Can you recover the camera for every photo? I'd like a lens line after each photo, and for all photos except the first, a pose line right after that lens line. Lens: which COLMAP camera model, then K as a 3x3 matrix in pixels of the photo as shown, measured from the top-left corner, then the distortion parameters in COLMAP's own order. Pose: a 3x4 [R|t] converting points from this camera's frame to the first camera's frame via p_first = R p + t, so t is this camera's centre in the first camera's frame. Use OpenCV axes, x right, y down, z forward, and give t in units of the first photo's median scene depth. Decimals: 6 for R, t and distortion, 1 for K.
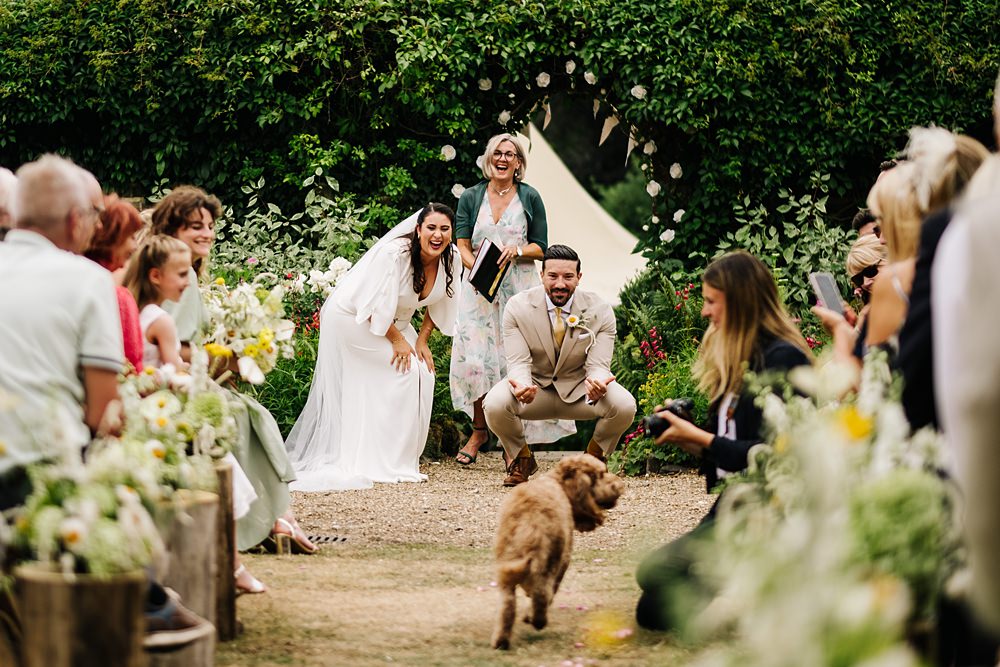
lens RADIAL K [[2885.8, 0, 354.3], [0, 2885.8, 332.2], [0, 0, 1]] dist [0.009287, -0.002055]
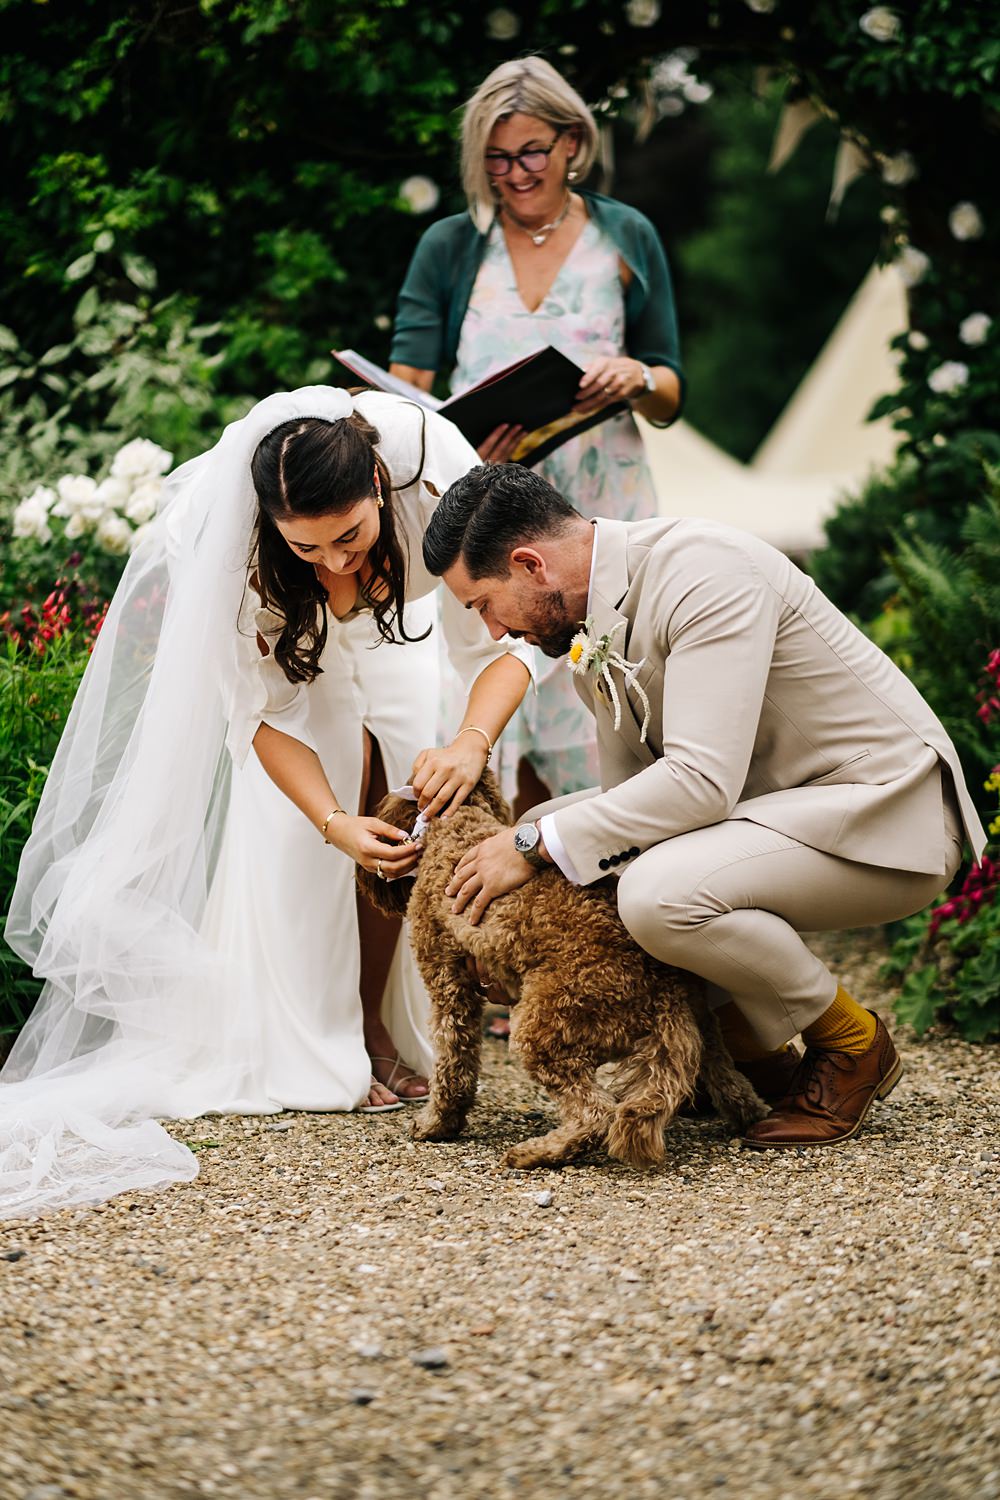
lens RADIAL K [[3681.0, 0, 500.0], [0, 3681.0, 750.0], [0, 0, 1]] dist [0.048425, -0.418737]
pose [[0.998247, -0.030980, 0.050439, 0.015136], [0.028774, 0.998622, 0.043880, -0.004968], [-0.051729, -0.042352, 0.997763, 0.470874]]
